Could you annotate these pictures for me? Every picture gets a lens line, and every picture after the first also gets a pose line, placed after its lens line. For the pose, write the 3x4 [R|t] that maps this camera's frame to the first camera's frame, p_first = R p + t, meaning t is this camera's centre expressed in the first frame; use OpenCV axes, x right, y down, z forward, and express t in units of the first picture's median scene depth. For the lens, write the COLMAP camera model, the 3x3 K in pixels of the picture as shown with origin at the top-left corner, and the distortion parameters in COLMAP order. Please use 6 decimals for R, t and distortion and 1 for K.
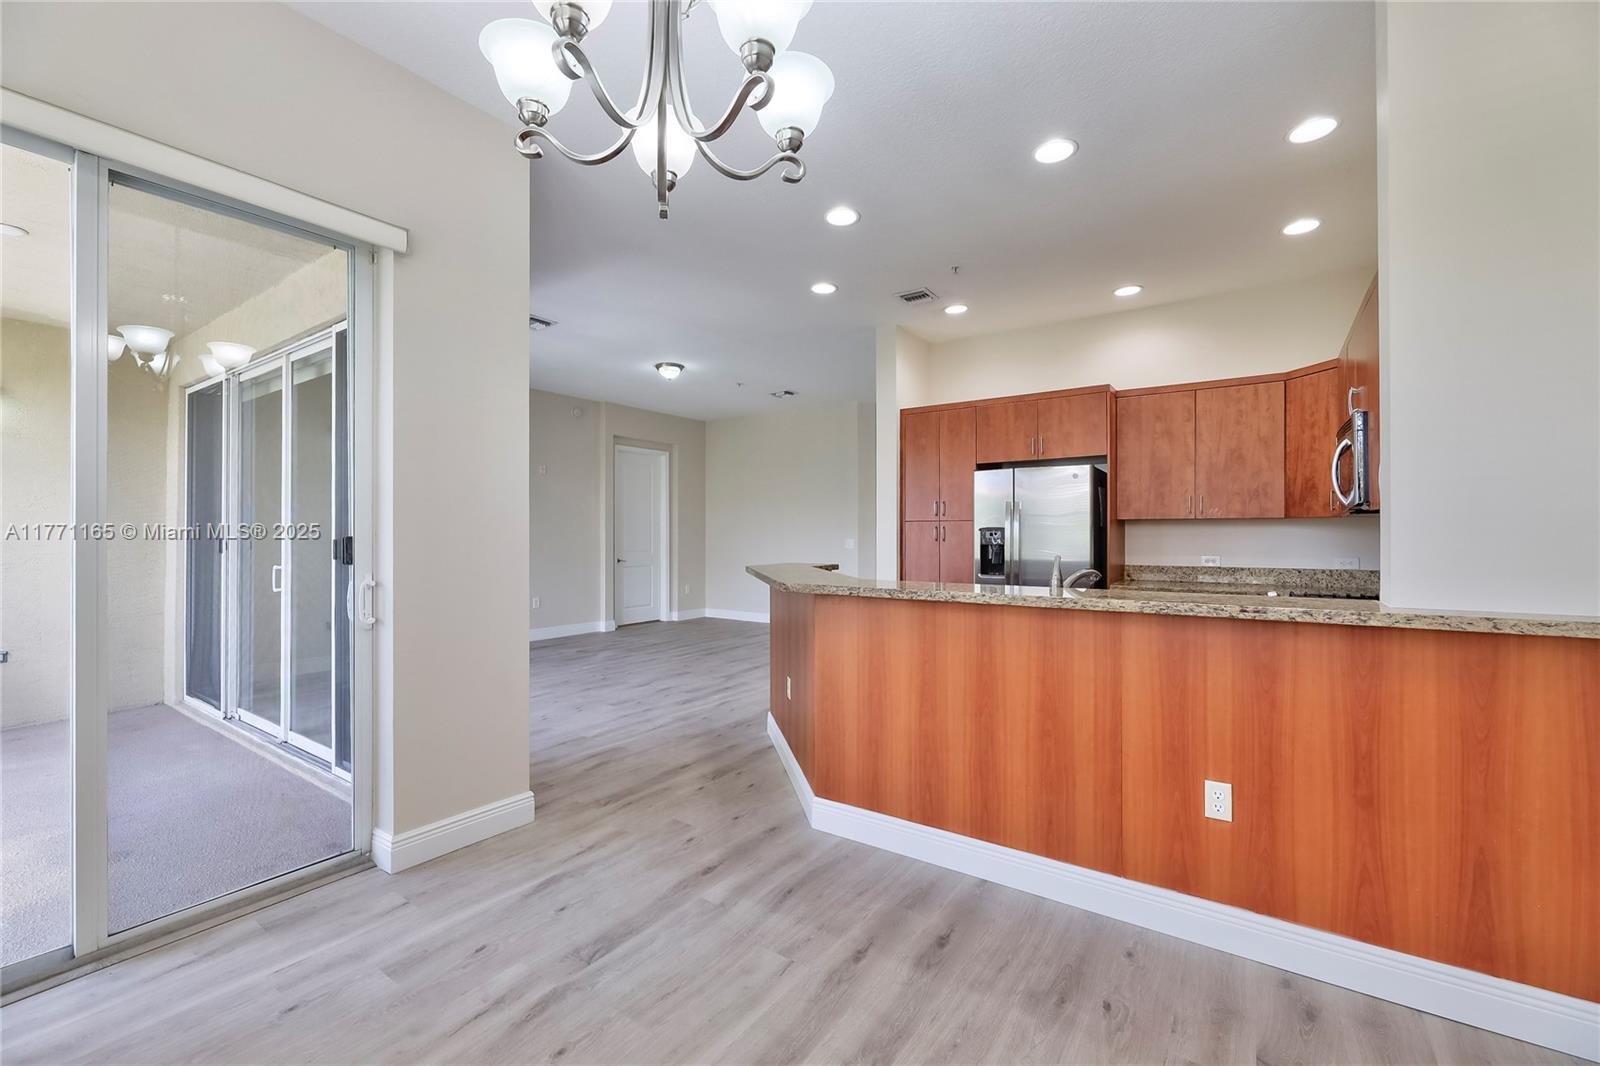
lens RADIAL K [[662.8, 0, 790.9], [0, 662.8, 530.5], [0, 0, 1]] dist [-0.000251, -0.000410]
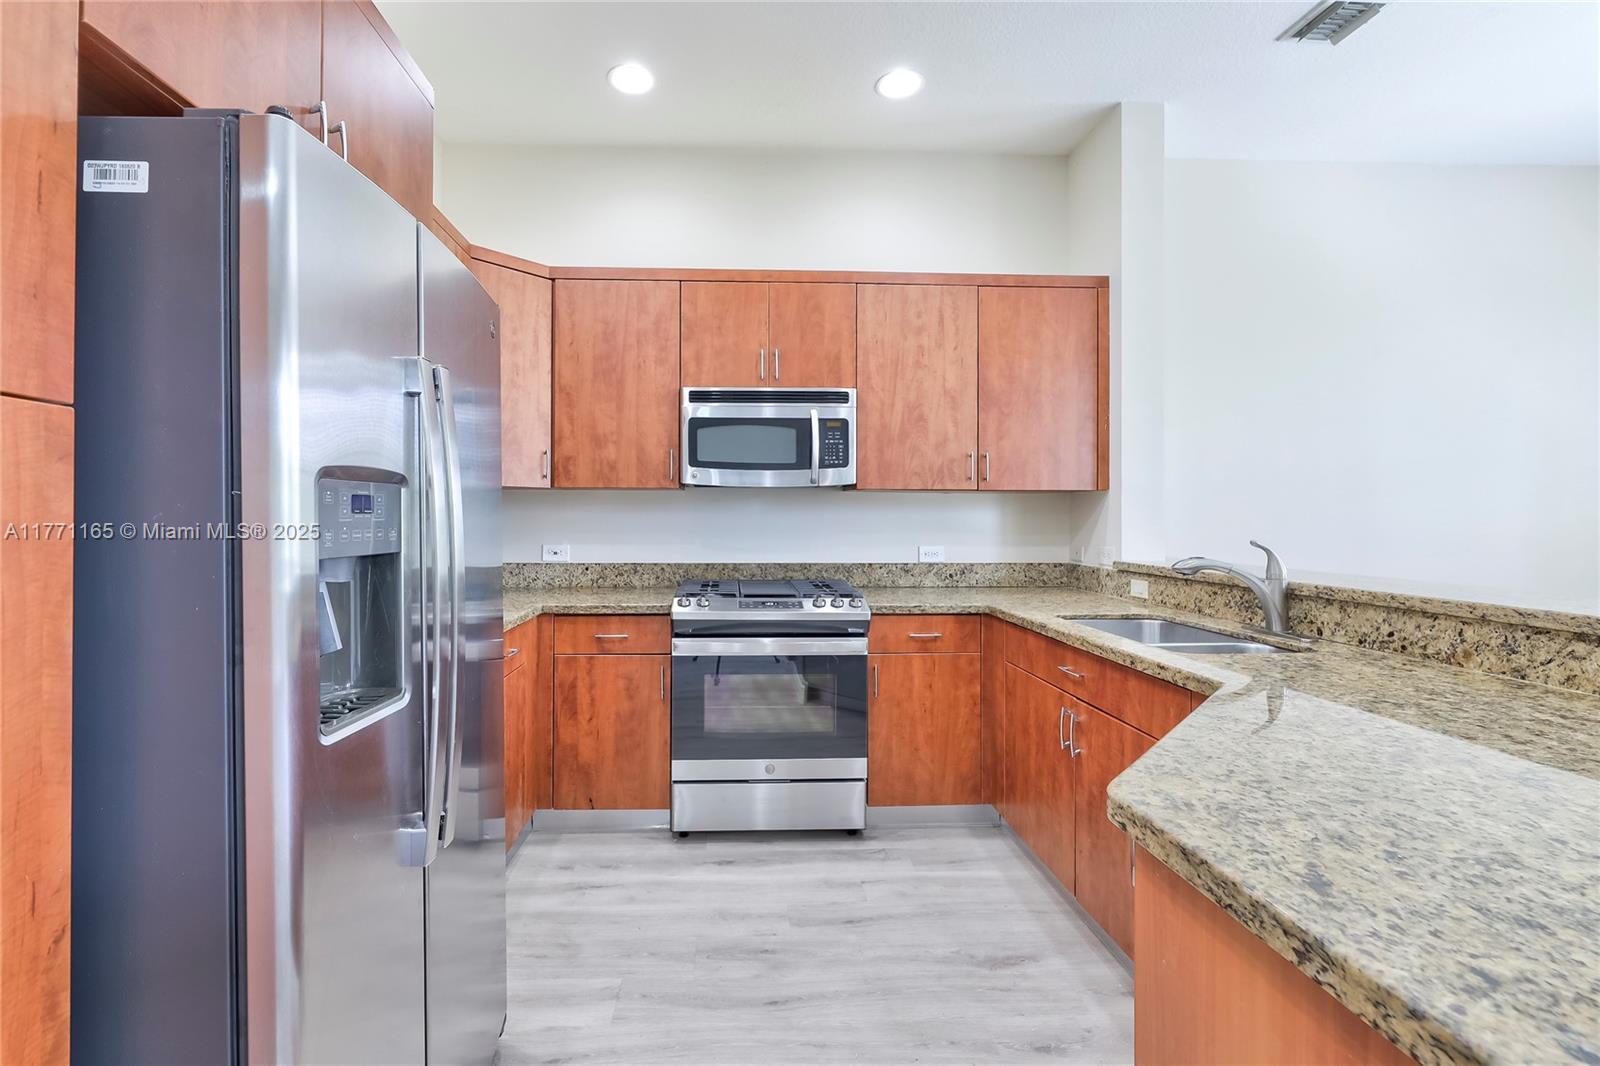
lens RADIAL K [[702.1, 0, 759.0], [0, 702.1, 514.7], [0, 0, 1]] dist [0.000260, -0.001166]
pose [[-0.607445, 0.002586, 0.794358, 0.091705], [-0.005256, 0.999960, -0.007274, 0.014637], [-0.794344, -0.008594, -0.607407, 1.431179]]
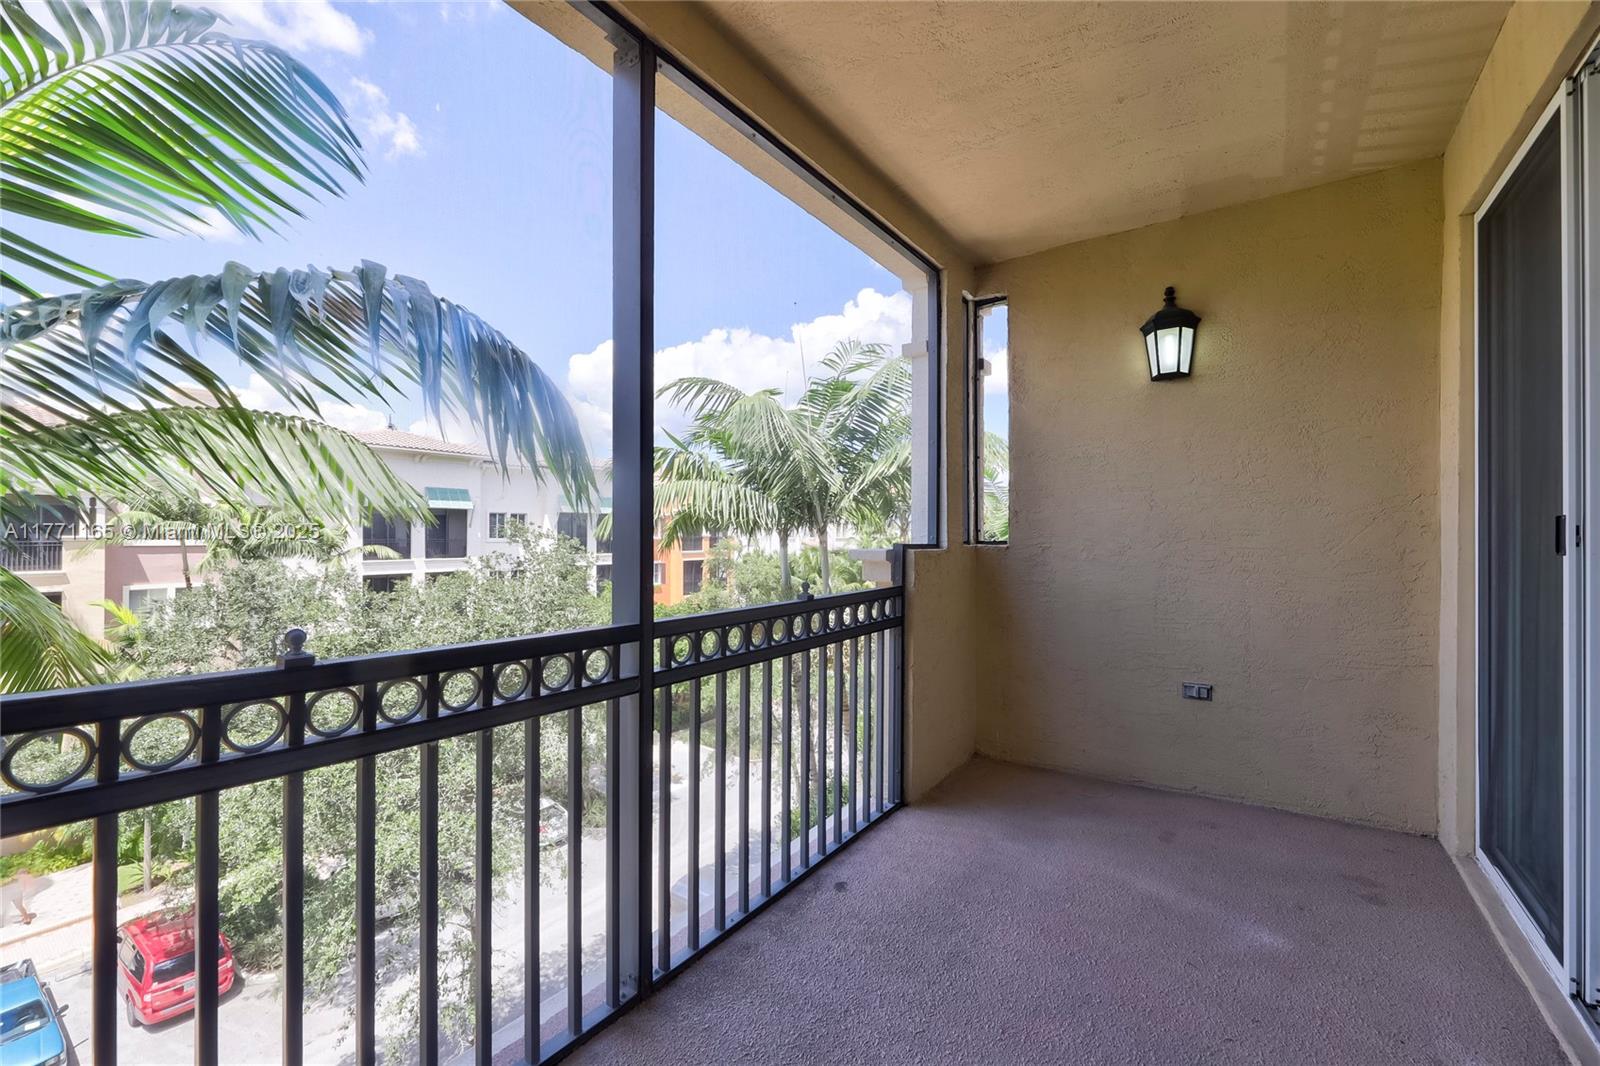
lens RADIAL K [[651.7, 0, 808.0], [0, 651.7, 532.1], [0, 0, 1]] dist [-0.004087, -0.000250]
pose [[-0.004112, -0.004146, -0.999983, -0.634600], [0.005178, 0.999978, -0.004167, 0.027228], [0.999978, -0.005195, -0.004090, 0.742043]]
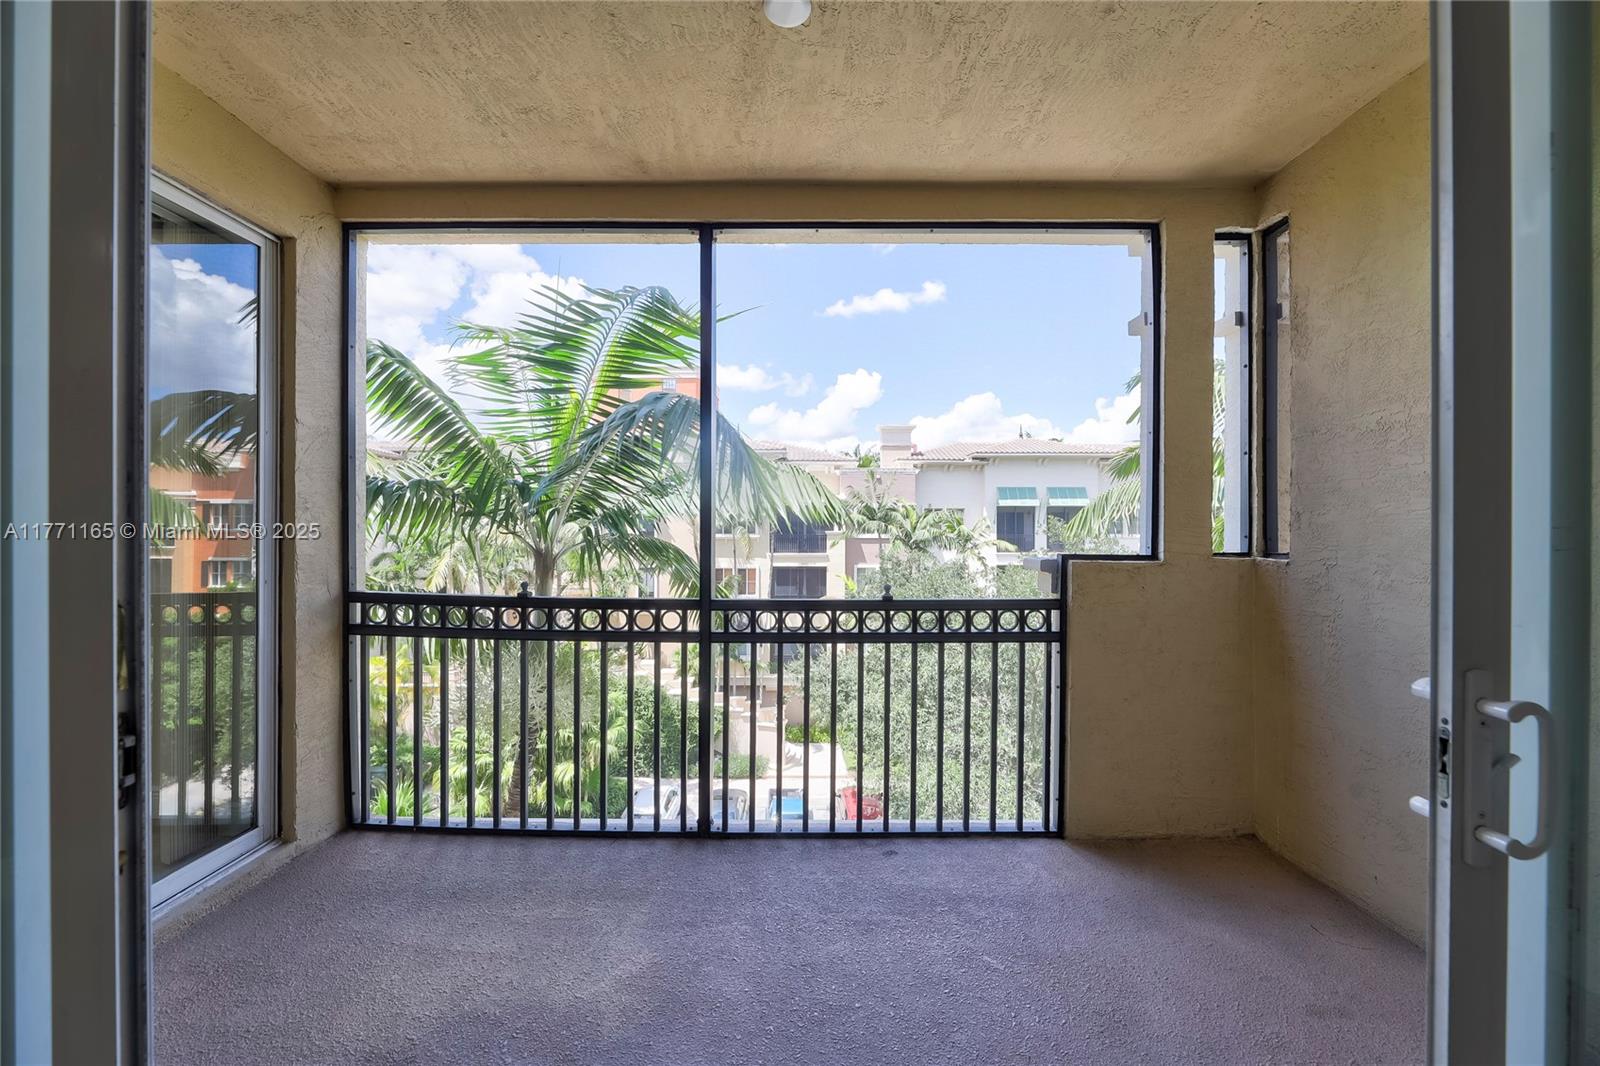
lens RADIAL K [[649.1, 0, 789.2], [0, 649.1, 530.5], [0, 0, 1]] dist [0.000107, 0.000014]
pose [[-0.820270, -0.000240, -0.571977, -0.777628], [0.001315, 0.999996, -0.002306, 0.012450], [0.571975, -0.002644, -0.820267, 1.350575]]
